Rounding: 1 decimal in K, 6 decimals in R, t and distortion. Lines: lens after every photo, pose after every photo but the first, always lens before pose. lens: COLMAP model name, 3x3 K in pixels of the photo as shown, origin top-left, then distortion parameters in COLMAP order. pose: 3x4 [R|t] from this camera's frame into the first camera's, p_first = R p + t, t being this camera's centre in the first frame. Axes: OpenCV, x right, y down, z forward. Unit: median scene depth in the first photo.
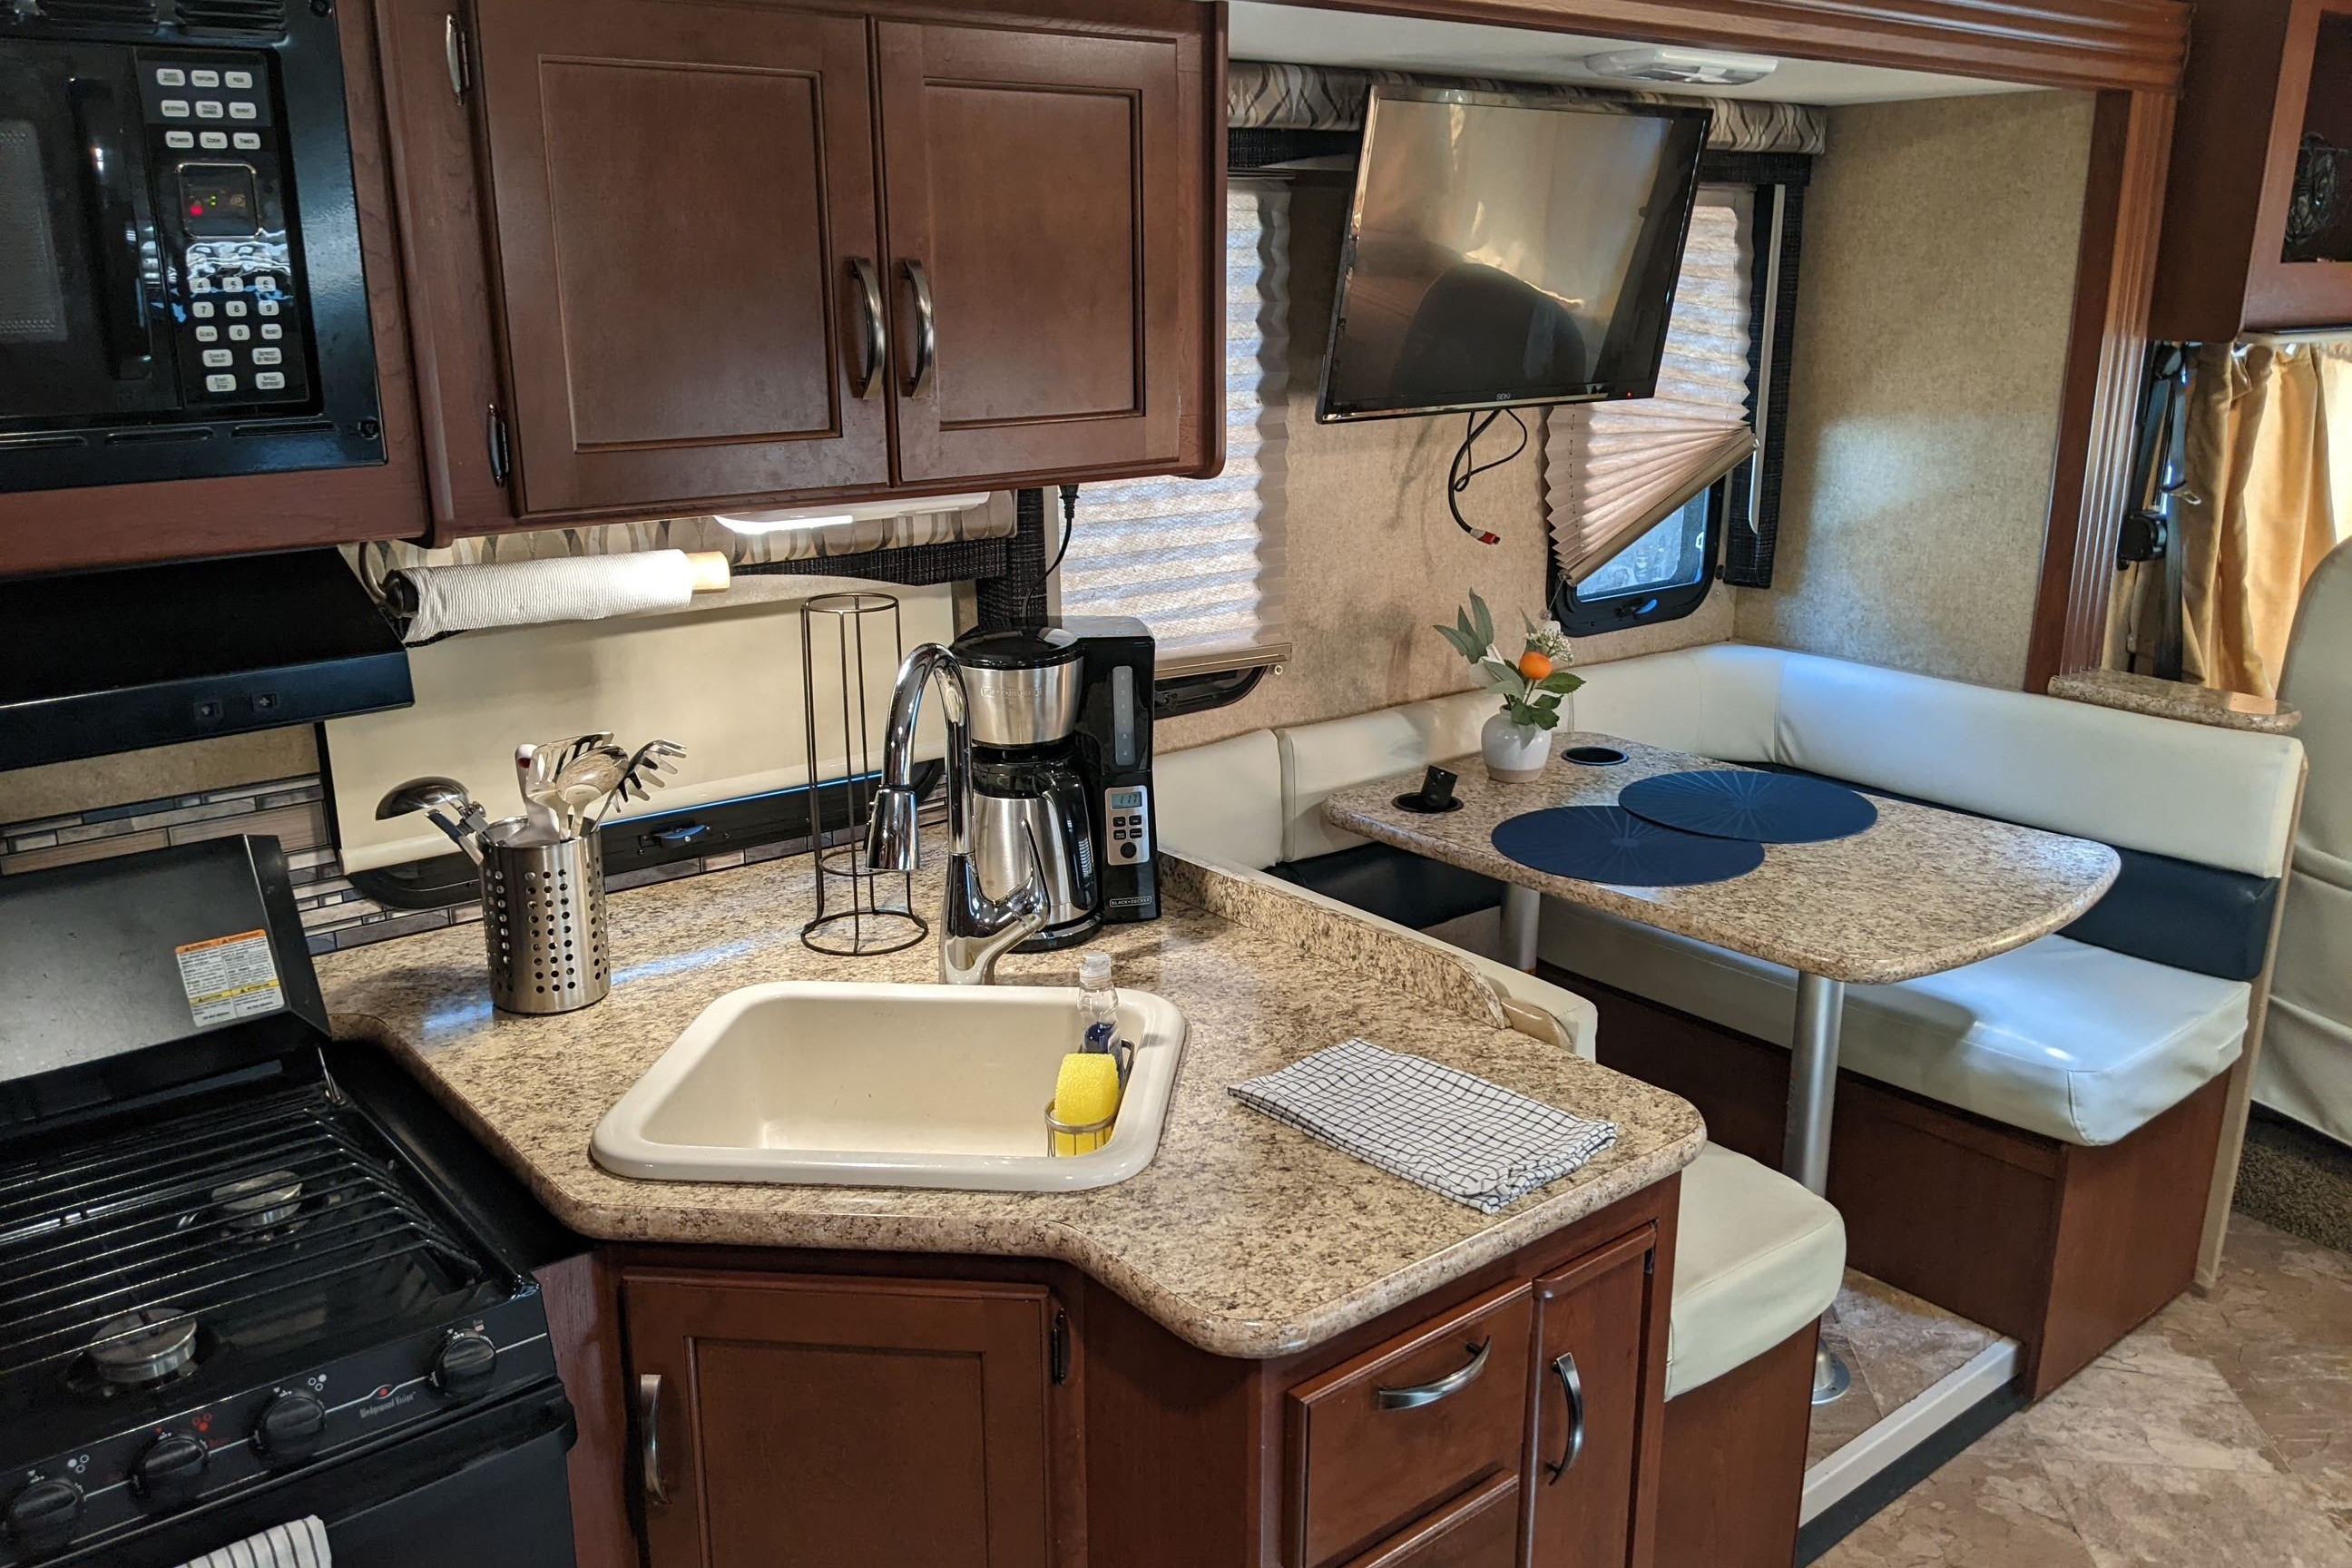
lens RADIAL K [[1864.2, 0, 1171.1], [0, 1864.2, 792.9], [0, 0, 1]] dist [-0.003934, 0.006955]
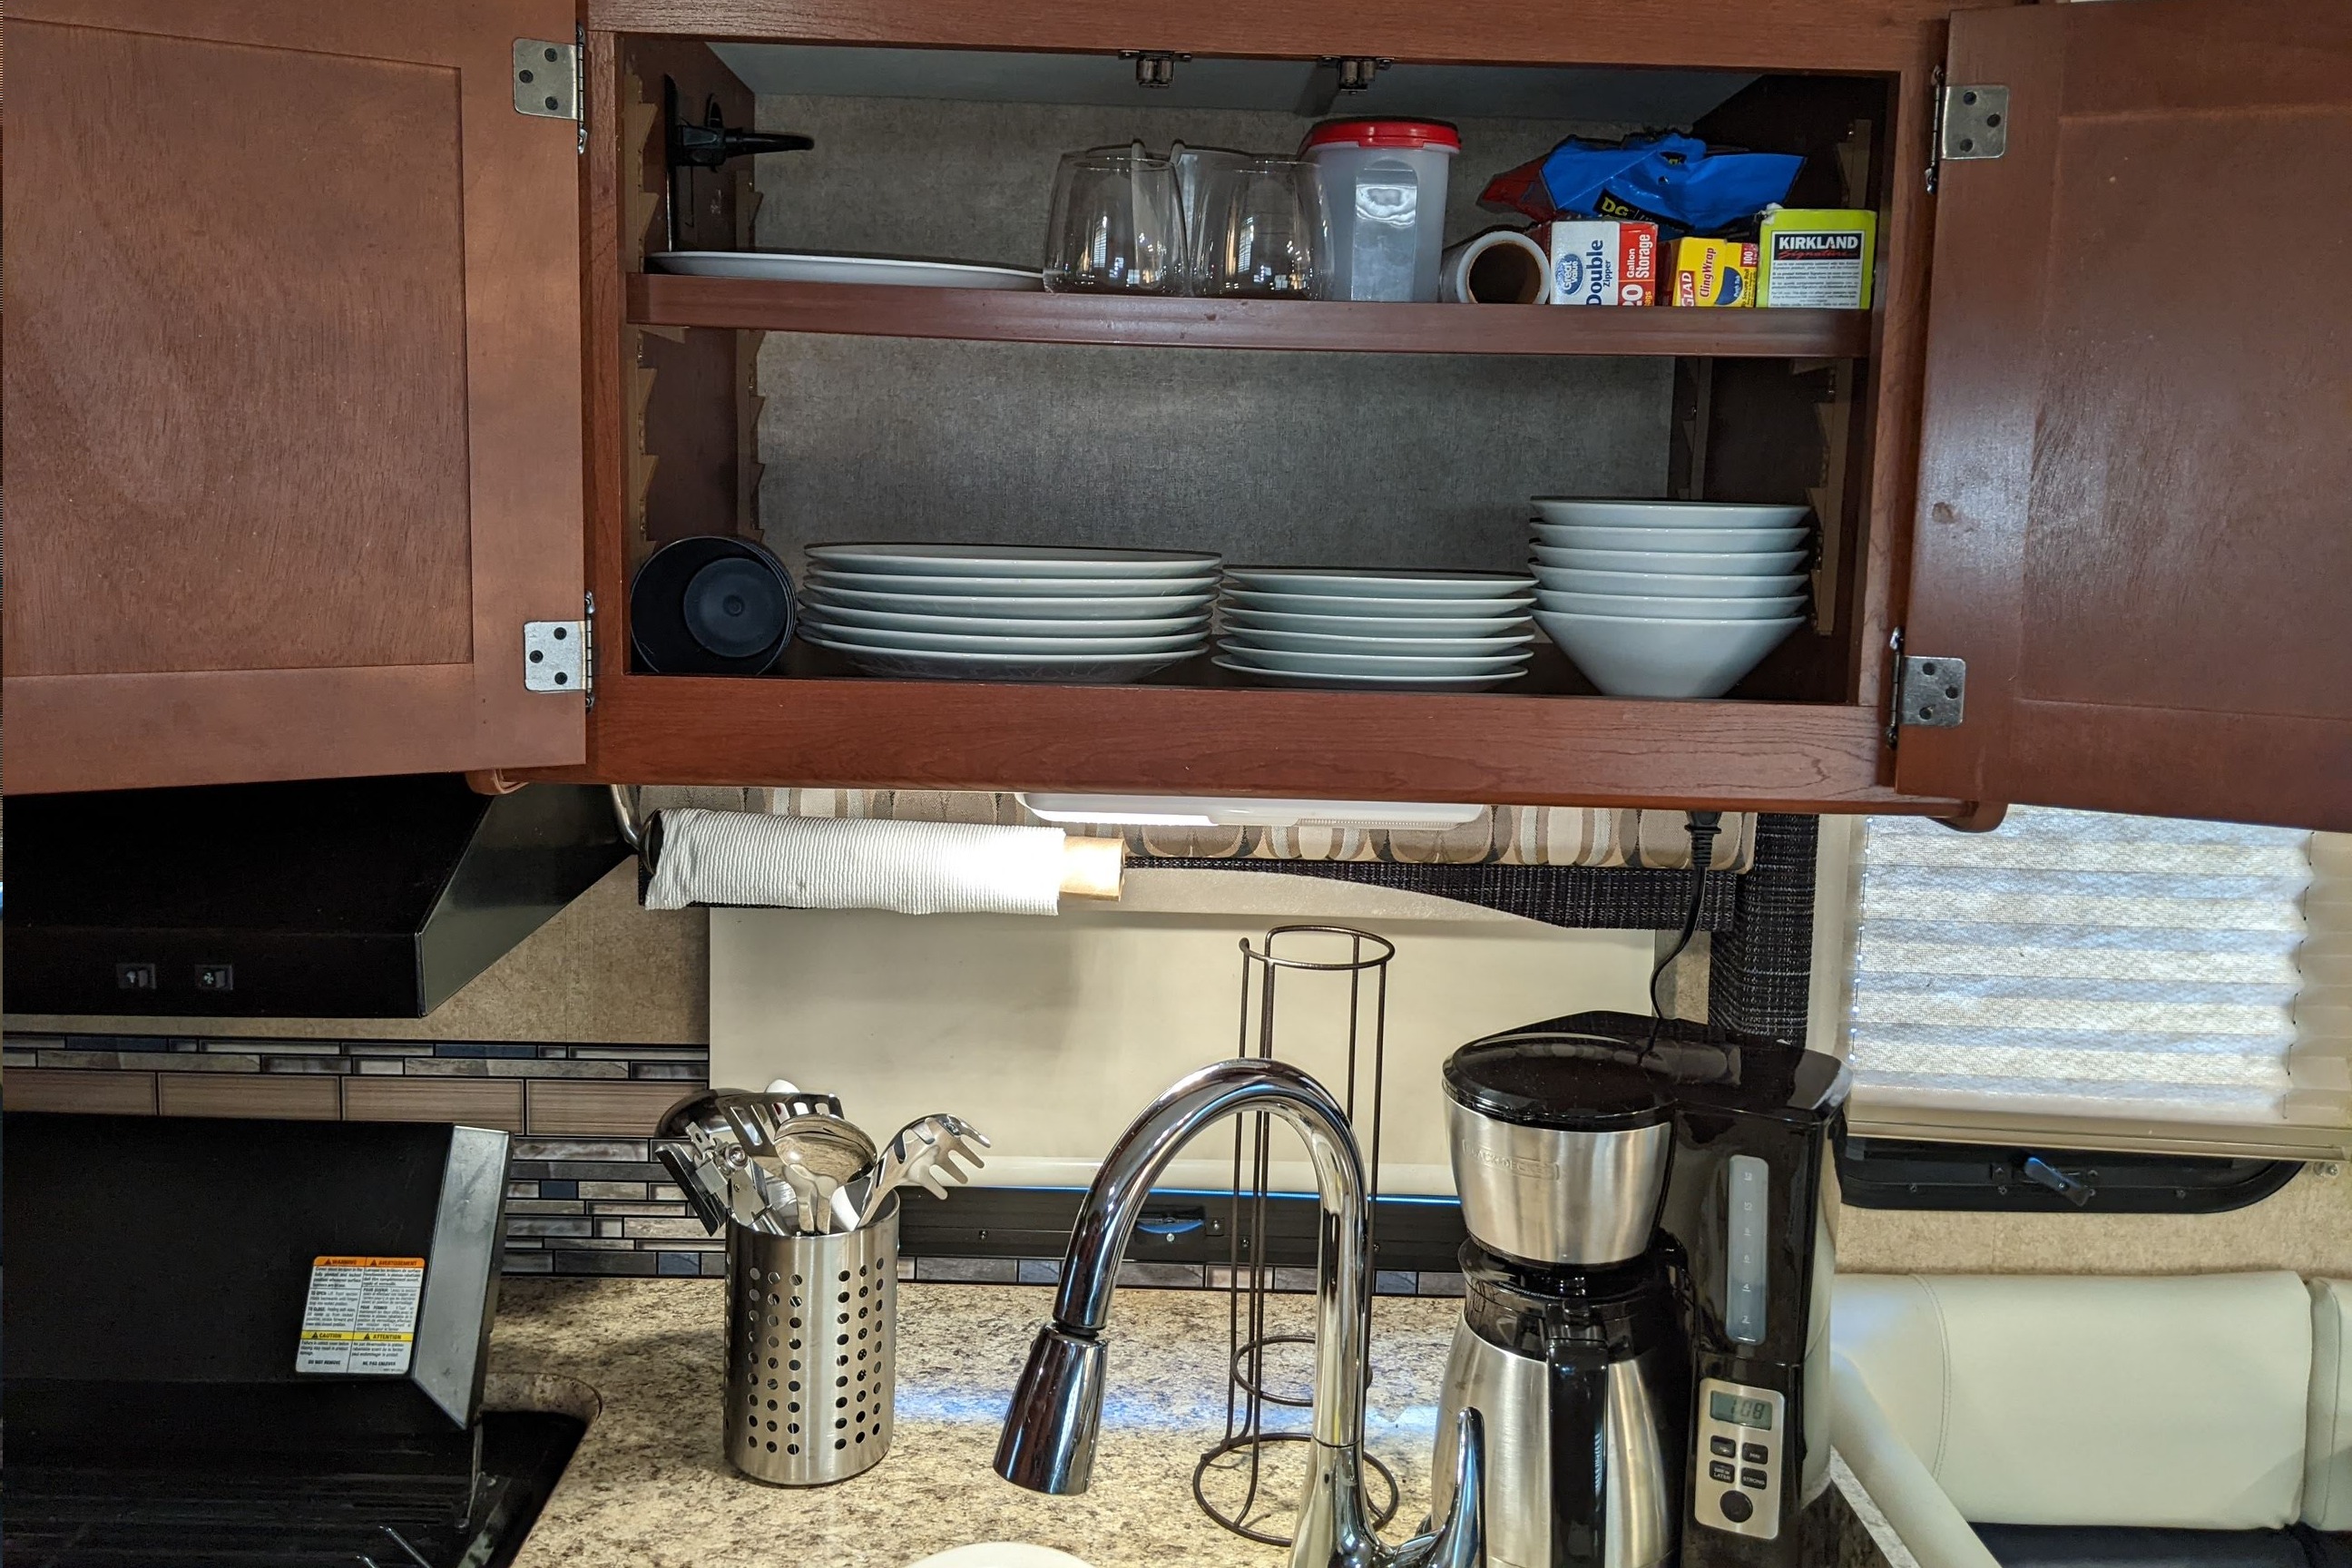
lens RADIAL K [[1864.2, 0, 1177.2], [0, 1864.2, 760.8], [0, 0, 1]] dist [-0.003934, 0.006955]
pose [[0.790142, 0.112128, -0.602580, 0.133133], [-0.196306, 0.977632, -0.075491, -0.095384], [0.580637, 0.177939, 0.794480, 0.431257]]
